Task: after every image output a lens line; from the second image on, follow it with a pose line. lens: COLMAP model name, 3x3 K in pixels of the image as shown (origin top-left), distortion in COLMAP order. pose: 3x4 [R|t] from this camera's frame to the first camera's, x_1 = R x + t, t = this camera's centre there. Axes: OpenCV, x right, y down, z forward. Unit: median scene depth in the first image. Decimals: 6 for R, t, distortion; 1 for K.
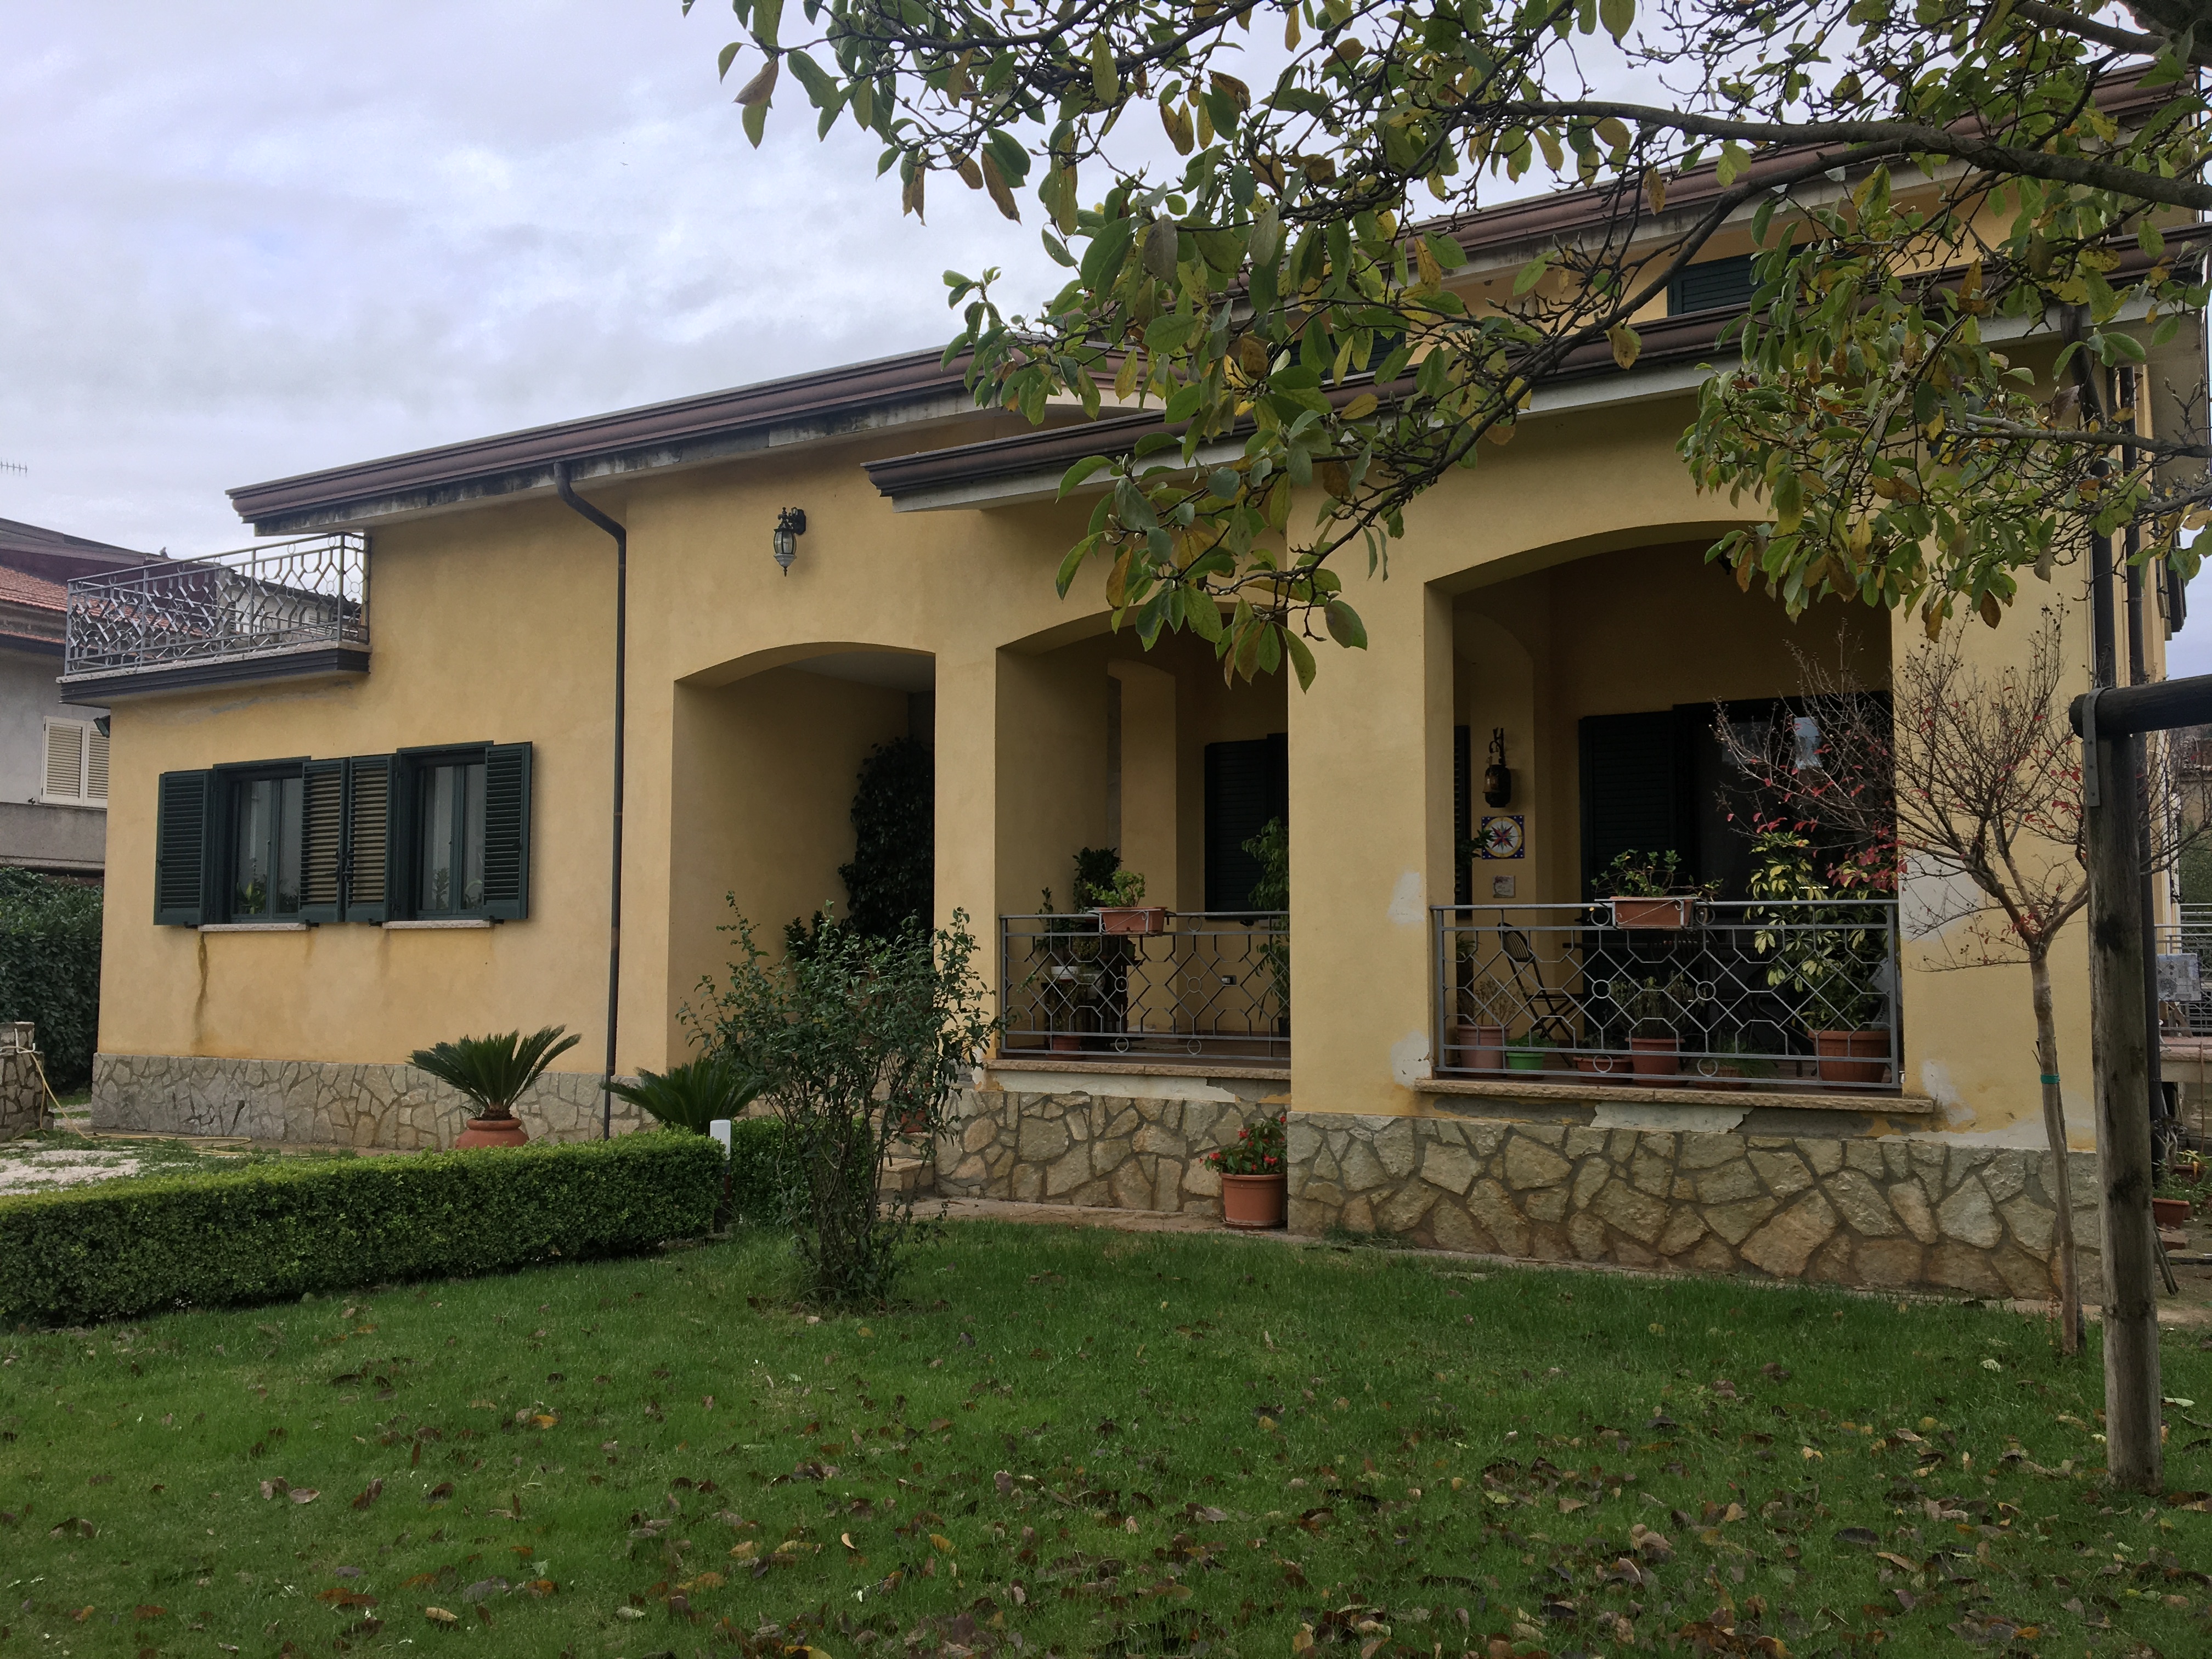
lens RADIAL K [[1833.9, 0, 1106.0], [0, 1833.9, 829.5], [0, 0, 1]] dist [0.108557, -0.219171]
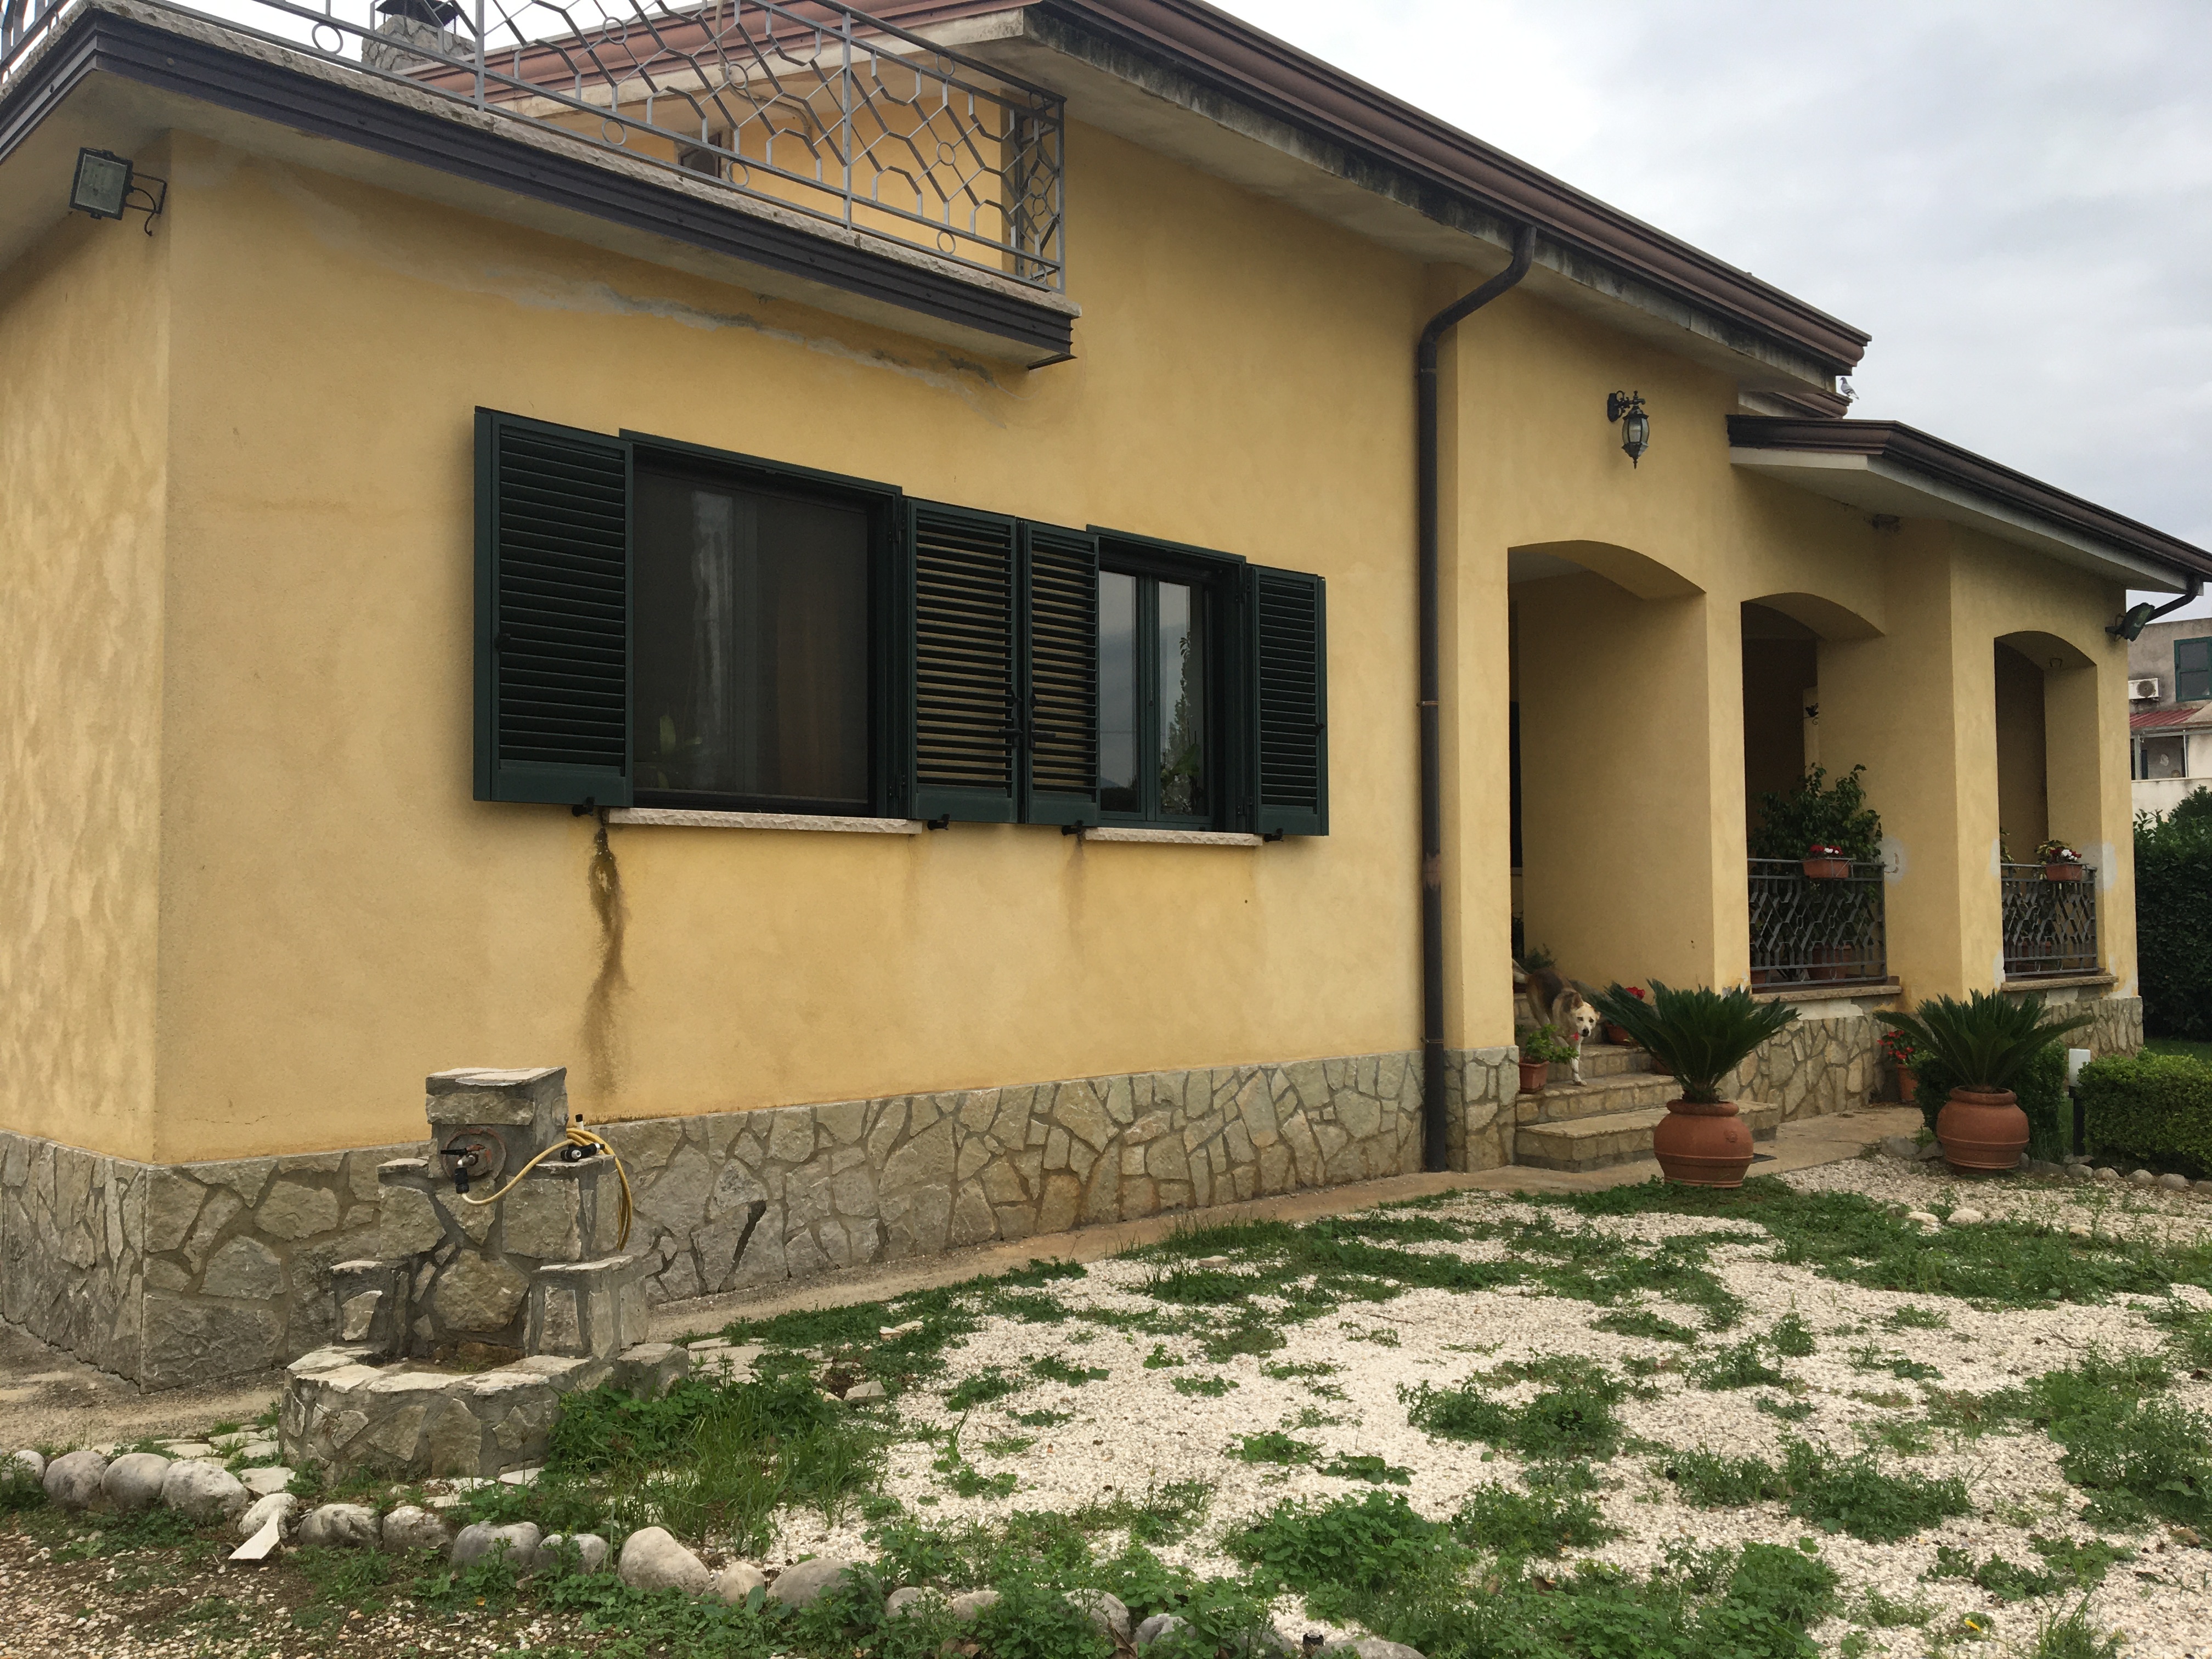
lens RADIAL K [[1833.9, 0, 1106.0], [0, 1833.9, 829.5], [0, 0, 1]] dist [0.108557, -0.219171]
pose [[0.264656, 0.040927, 0.963474, -0.992390], [-0.066852, 0.997474, -0.024007, 0.068024], [-0.962023, -0.058057, 0.266723, 0.905104]]
